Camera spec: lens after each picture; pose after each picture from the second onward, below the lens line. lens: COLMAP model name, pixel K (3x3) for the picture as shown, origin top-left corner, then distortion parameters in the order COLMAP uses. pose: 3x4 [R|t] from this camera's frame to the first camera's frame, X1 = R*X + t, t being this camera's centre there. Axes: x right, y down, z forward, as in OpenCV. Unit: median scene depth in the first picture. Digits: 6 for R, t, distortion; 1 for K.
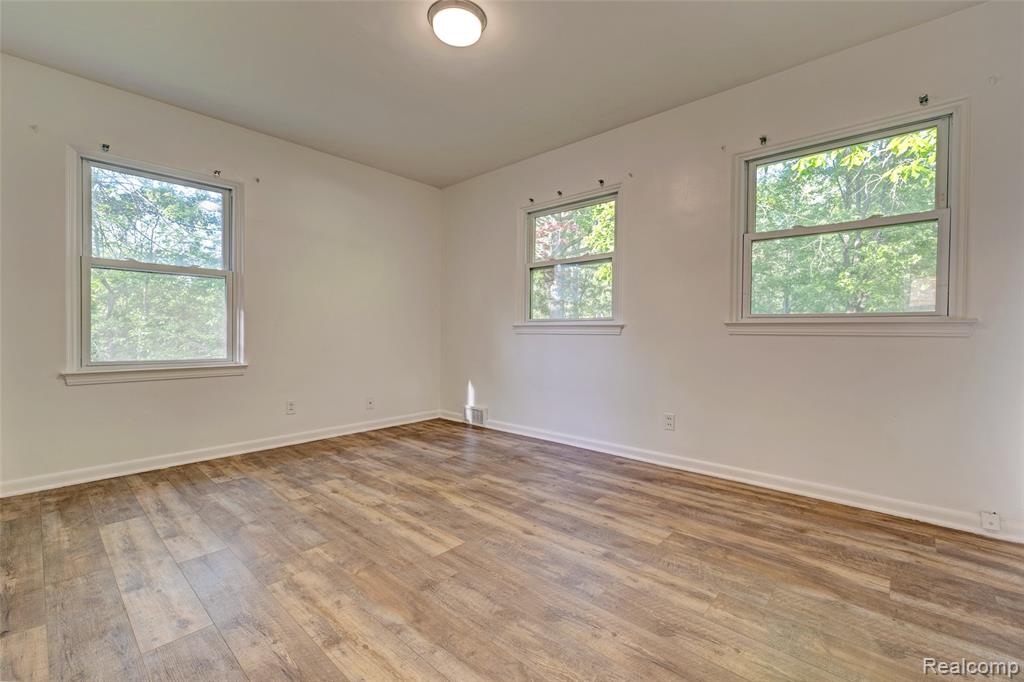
lens RADIAL K [[431.2, 0, 512.0], [0, 431.2, 341.0], [0, 0, 1]] dist [0.001101, 0.000187]
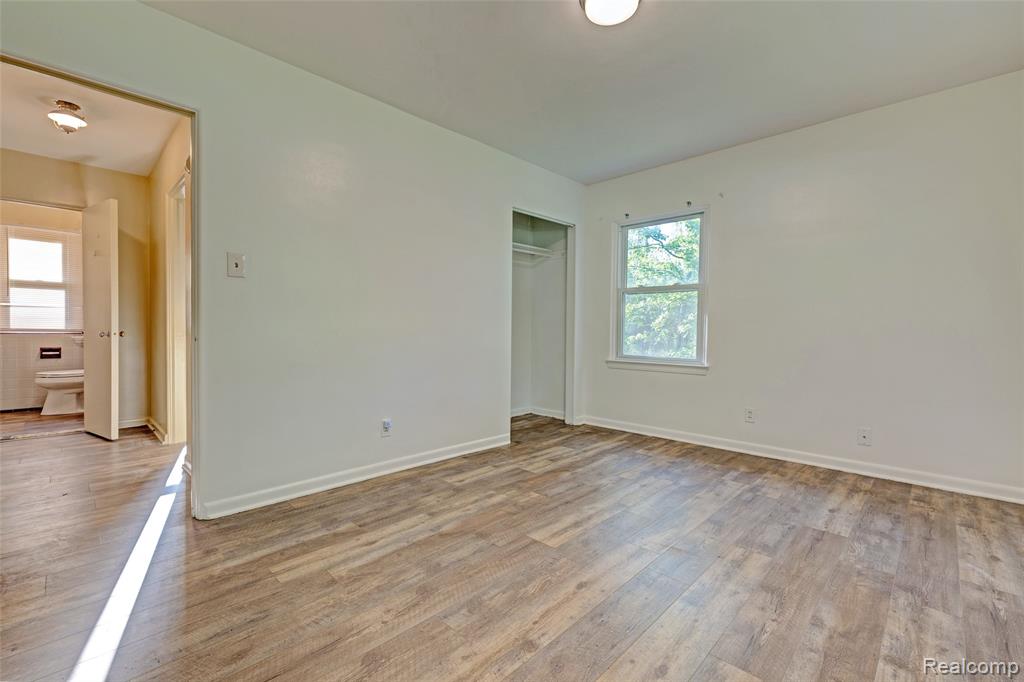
lens RADIAL K [[431.2, 0, 512.0], [0, 431.2, 341.0], [0, 0, 1]] dist [0.001101, 0.000187]
pose [[-0.021179, 0.018270, -0.999609, 0.690238], [-0.031239, 0.999333, 0.018927, -0.022182], [0.999288, 0.031628, -0.020594, 0.709477]]
